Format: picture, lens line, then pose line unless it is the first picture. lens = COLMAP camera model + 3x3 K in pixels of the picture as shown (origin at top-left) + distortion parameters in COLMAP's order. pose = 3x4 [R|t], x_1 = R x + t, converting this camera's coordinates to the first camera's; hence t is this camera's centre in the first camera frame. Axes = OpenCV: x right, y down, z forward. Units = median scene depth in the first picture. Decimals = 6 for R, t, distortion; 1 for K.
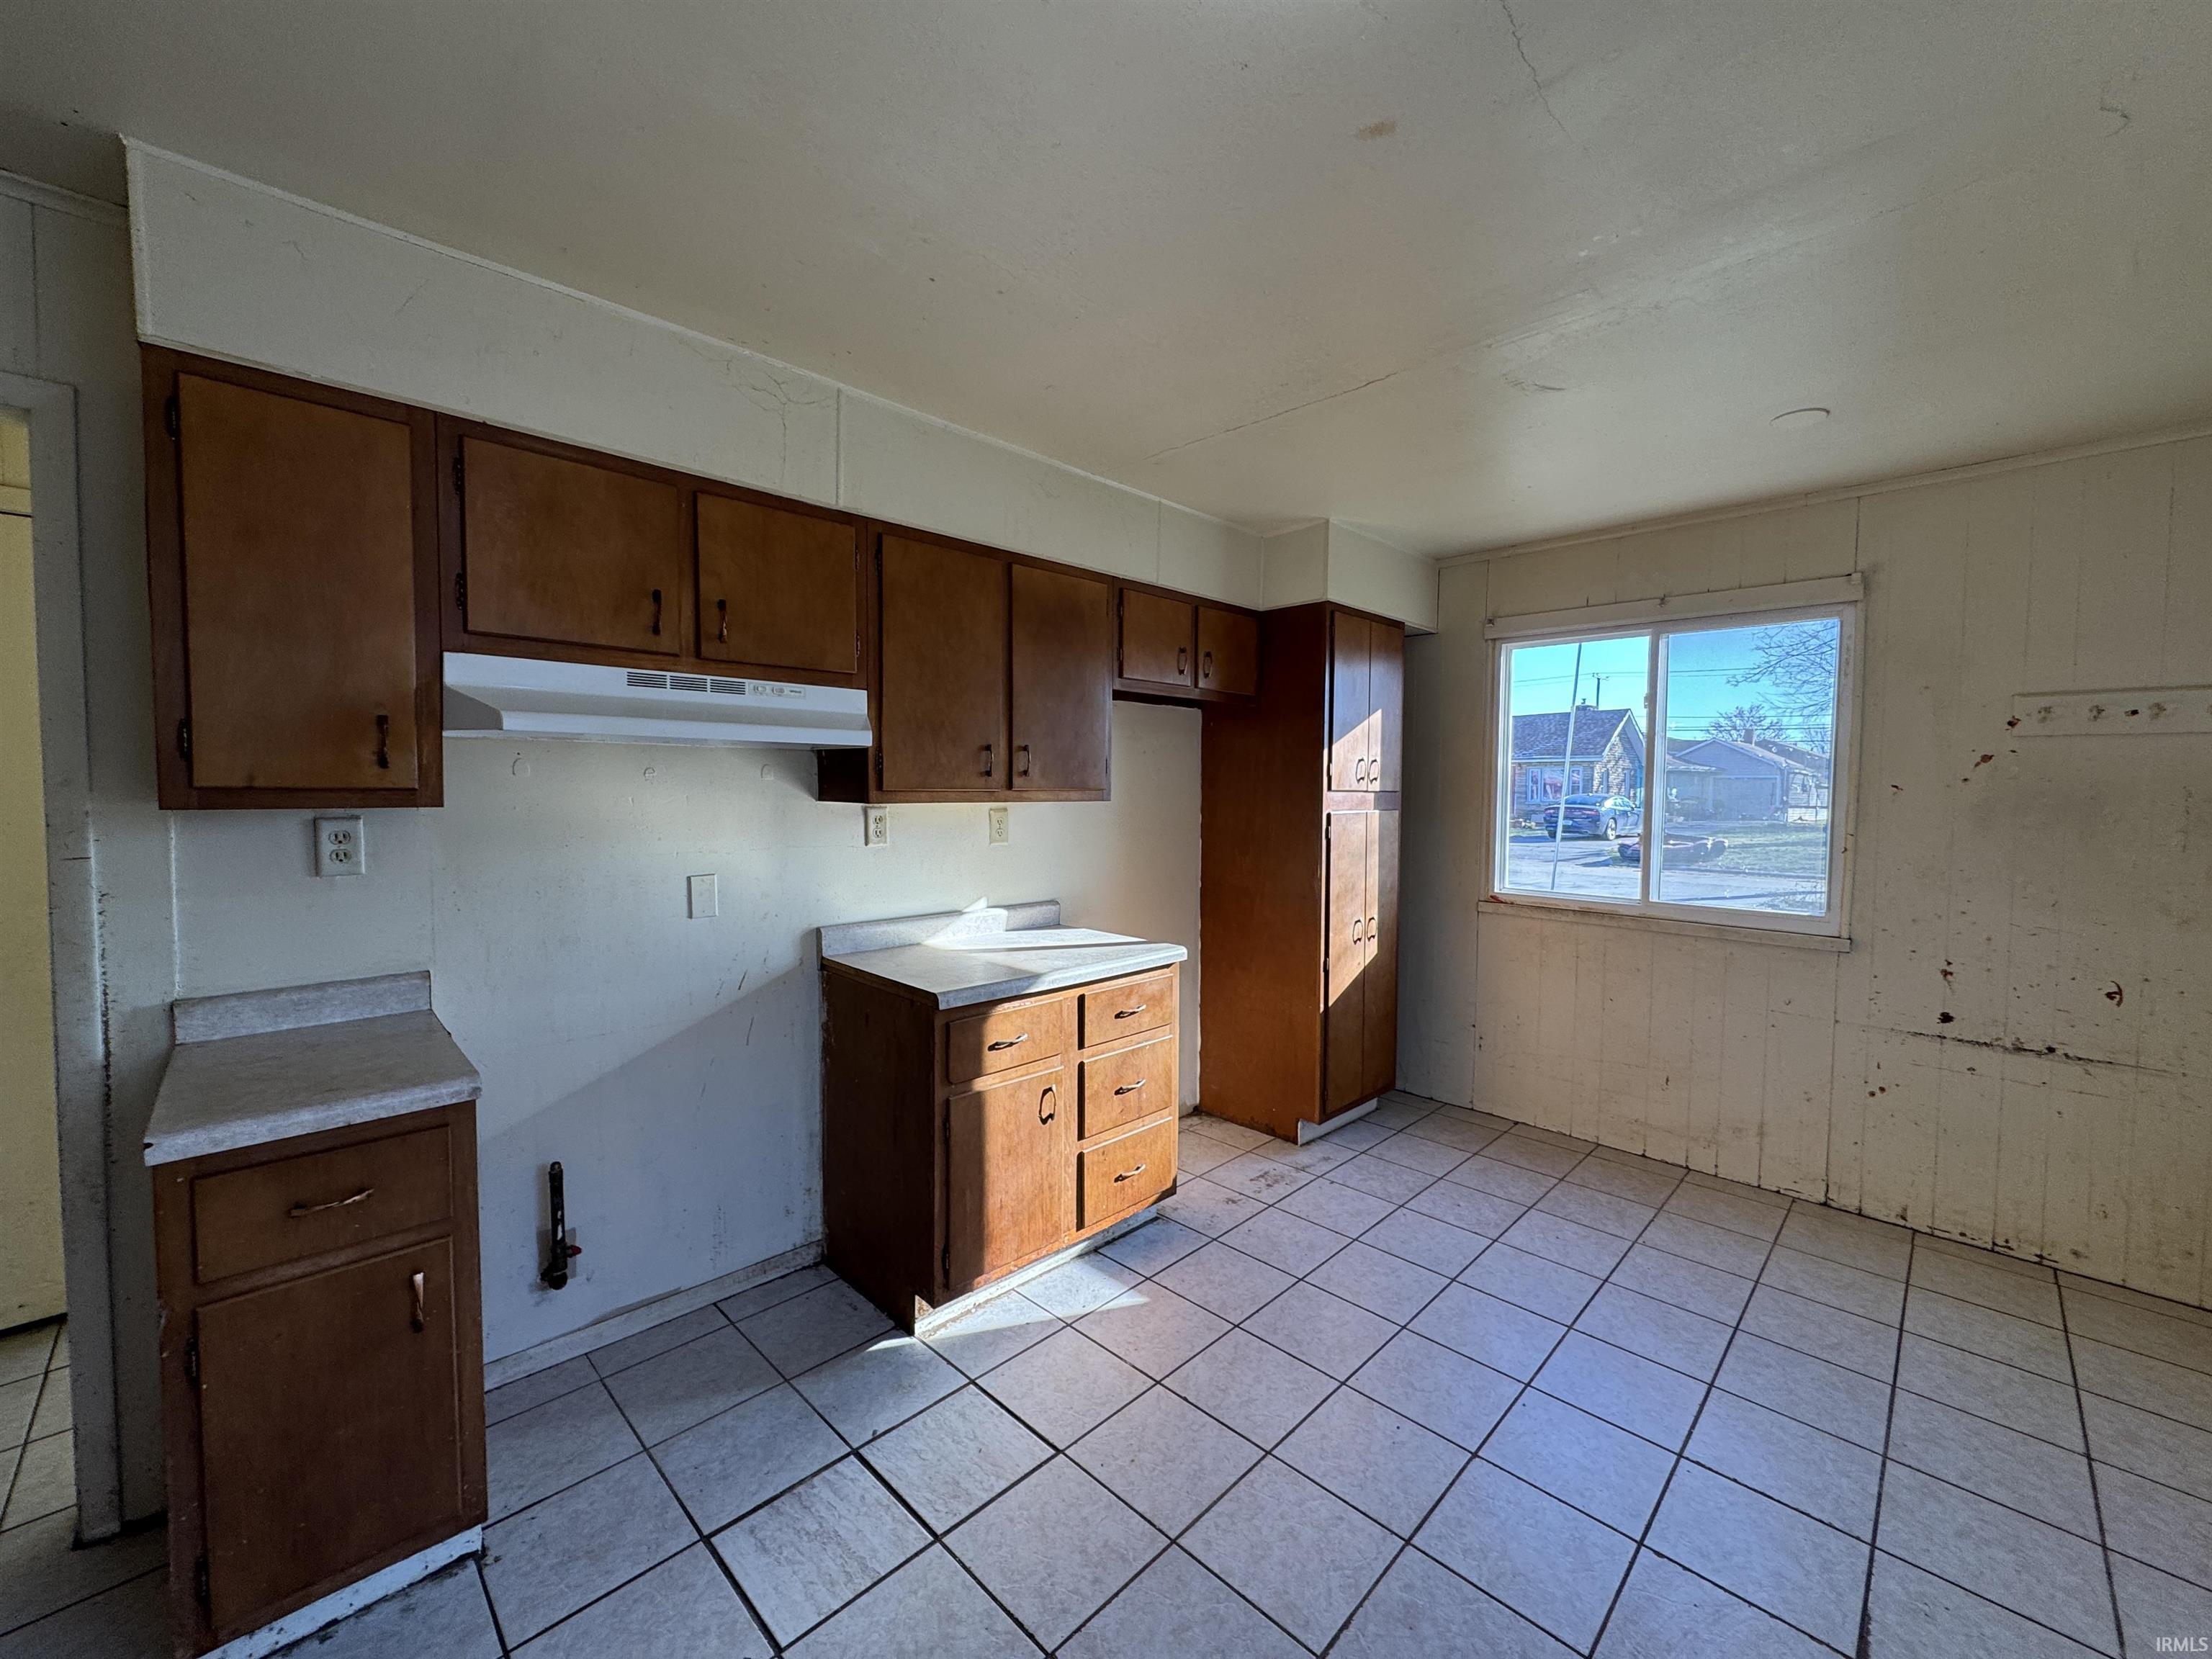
lens RADIAL K [[879.5, 0, 1104.7], [0, 879.5, 826.2], [0, 0, 1]] dist [-0.002085, 0.000087]
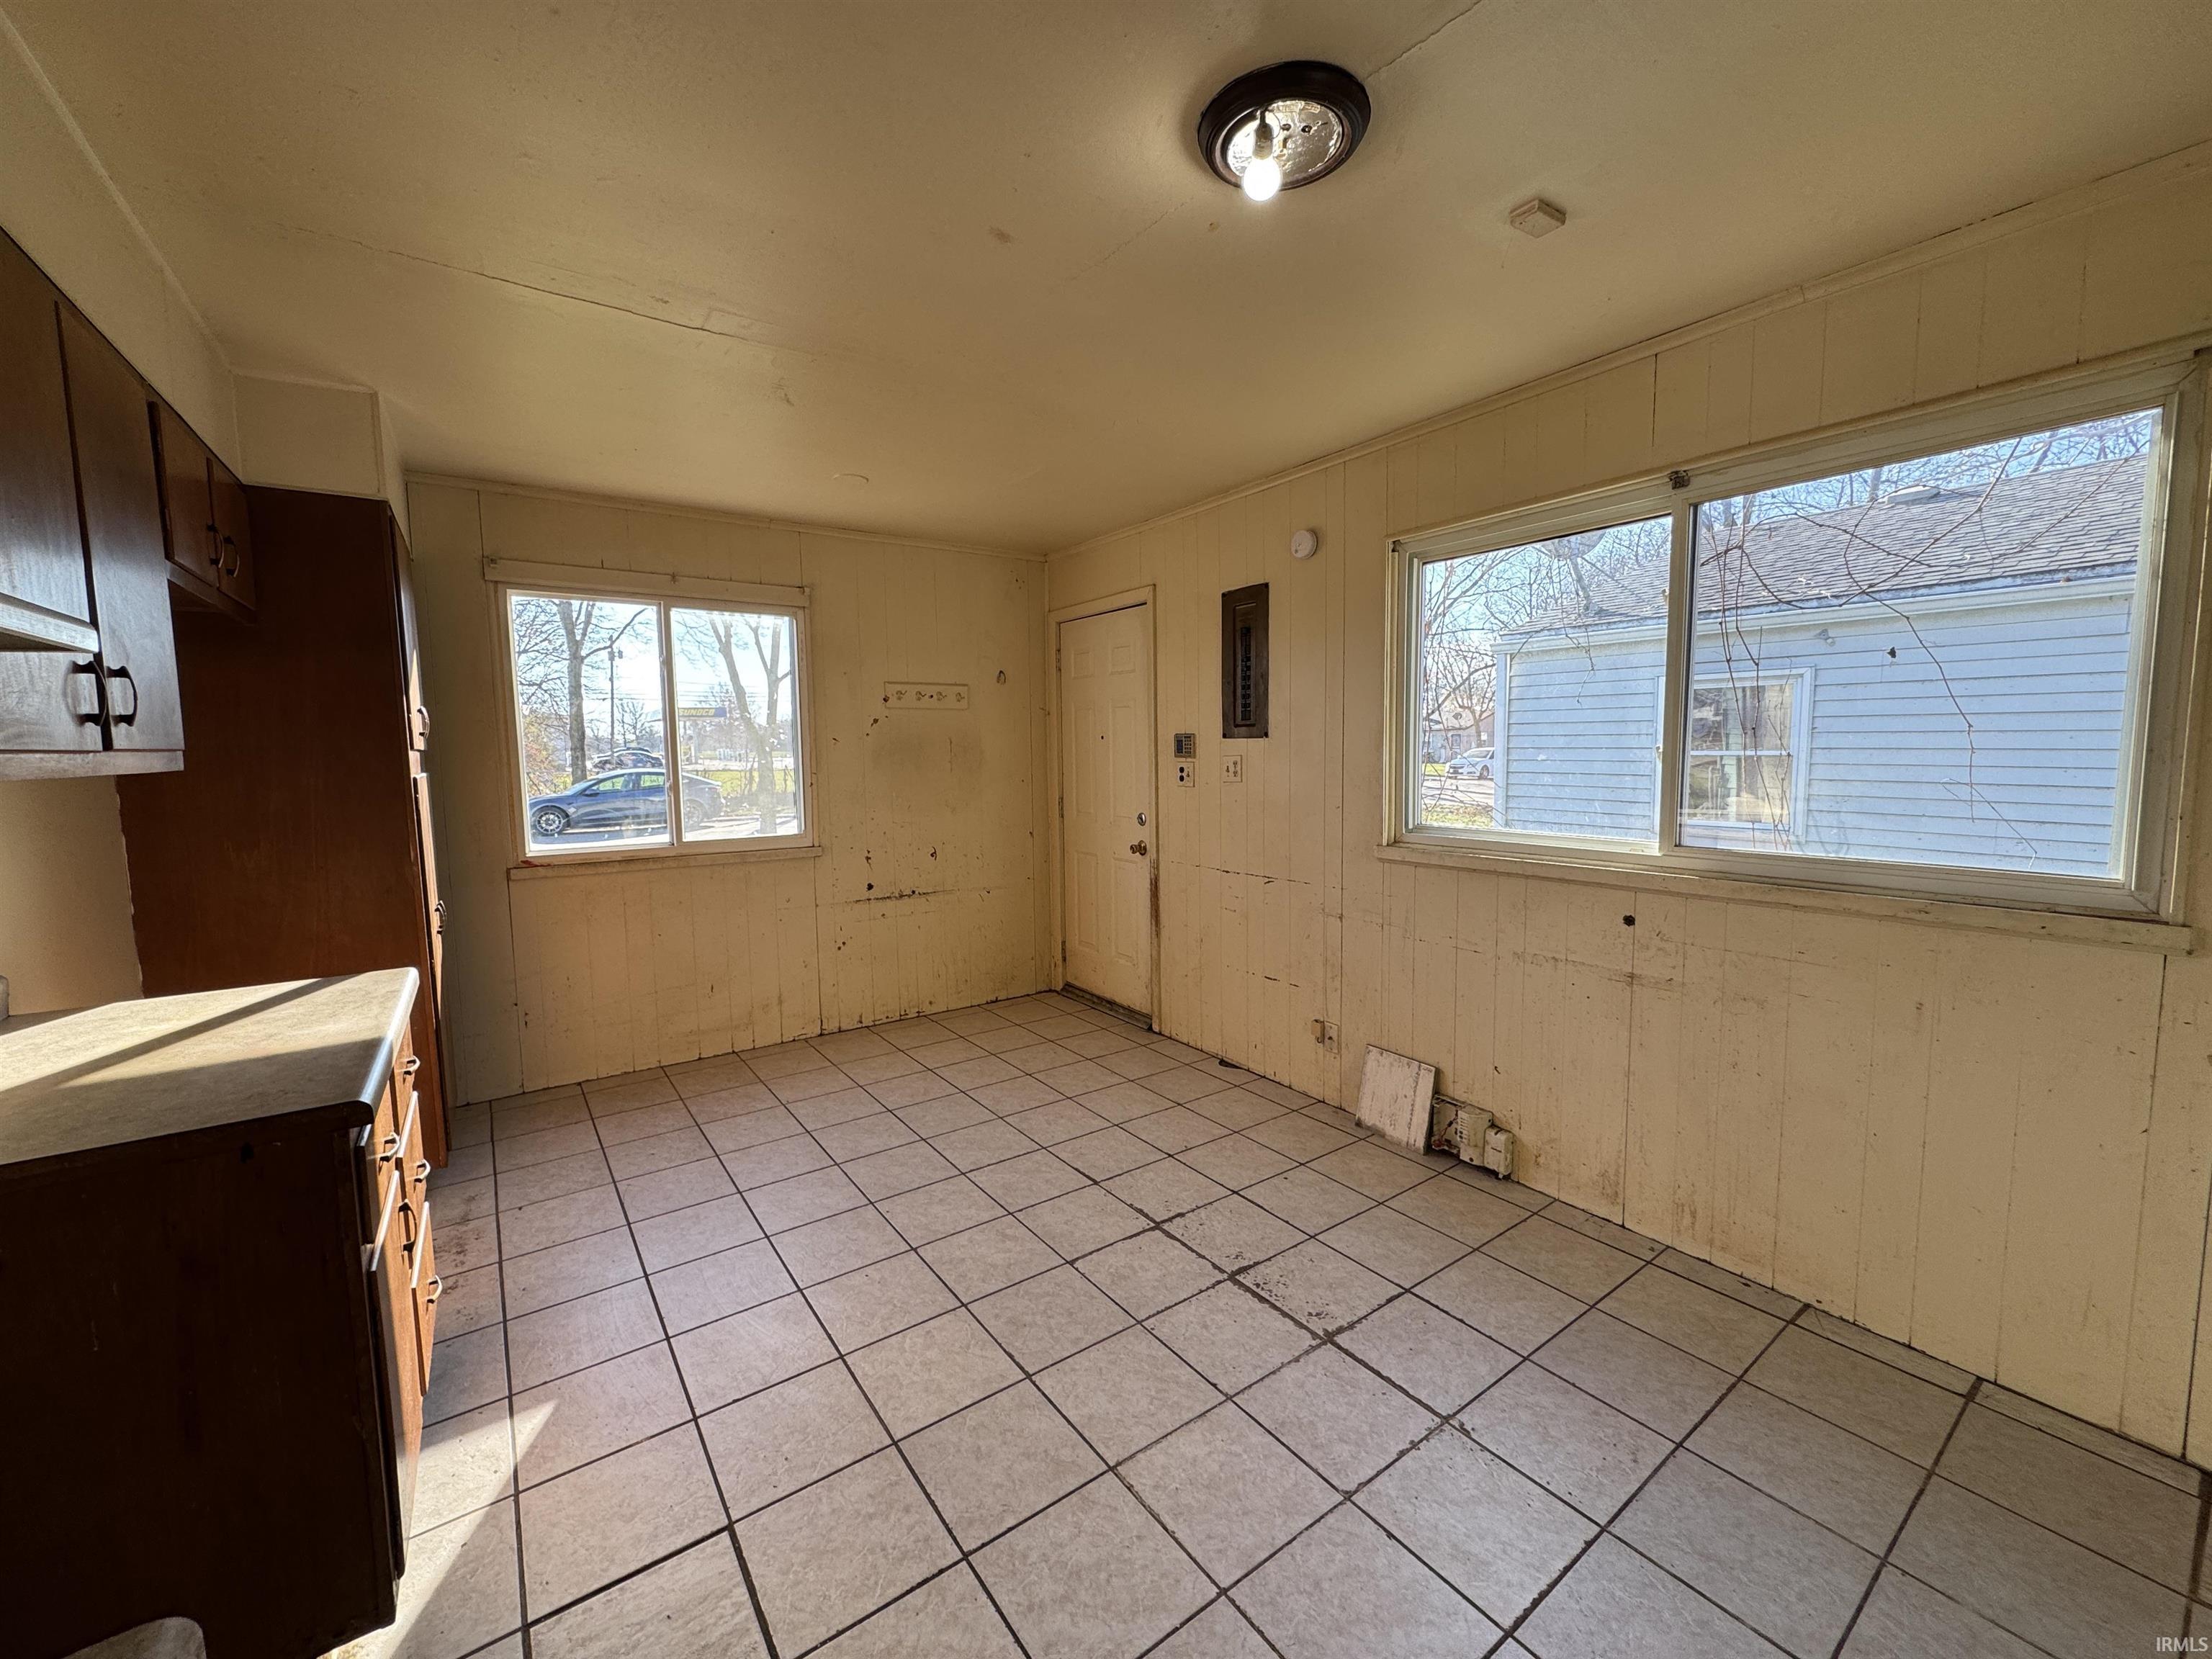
lens RADIAL K [[879.5, 0, 1104.8], [0, 879.5, 826.6], [0, 0, 1]] dist [-0.002085, 0.000087]
pose [[0.163620, -0.101788, 0.981258, -0.564923], [0.060196, 0.993840, 0.093056, -0.011171], [-0.984685, 0.043842, 0.168739, 0.353570]]
